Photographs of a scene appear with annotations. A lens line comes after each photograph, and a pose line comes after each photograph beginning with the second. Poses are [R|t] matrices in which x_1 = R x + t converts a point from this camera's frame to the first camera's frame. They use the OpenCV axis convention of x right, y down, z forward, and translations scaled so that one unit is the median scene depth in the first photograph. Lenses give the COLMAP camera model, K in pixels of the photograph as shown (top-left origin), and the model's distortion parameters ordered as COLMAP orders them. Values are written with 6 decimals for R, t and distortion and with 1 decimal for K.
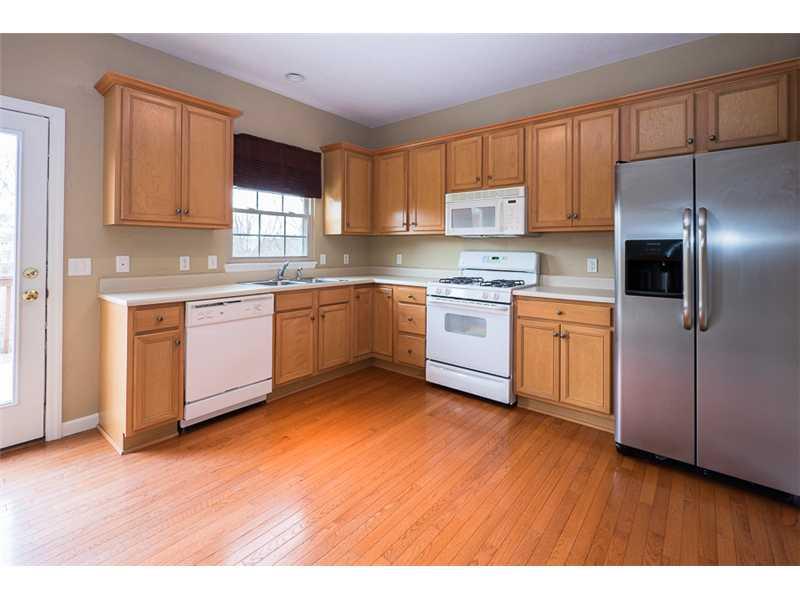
lens RADIAL K [[363.4, 0, 425.8], [0, 363.4, 246.5], [0, 0, 1]] dist [-0.001822, -0.000891]
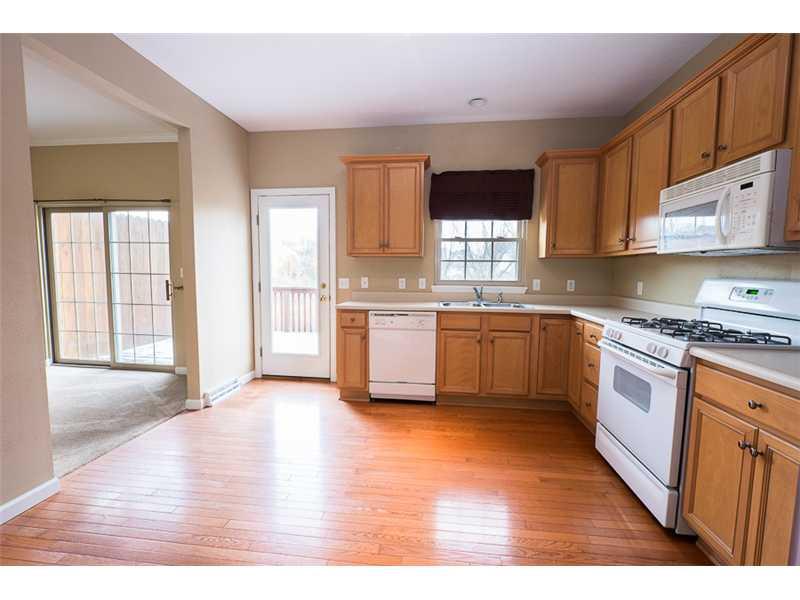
lens RADIAL K [[363.4, 0, 399.2], [0, 363.4, 302.7], [0, 0, 1]] dist [-0.001822, -0.000891]
pose [[0.507082, 0.075056, -0.858623, 0.445247], [-0.000125, 0.996208, 0.087009, 0.000113], [0.861898, -0.044014, 0.505169, 0.287351]]
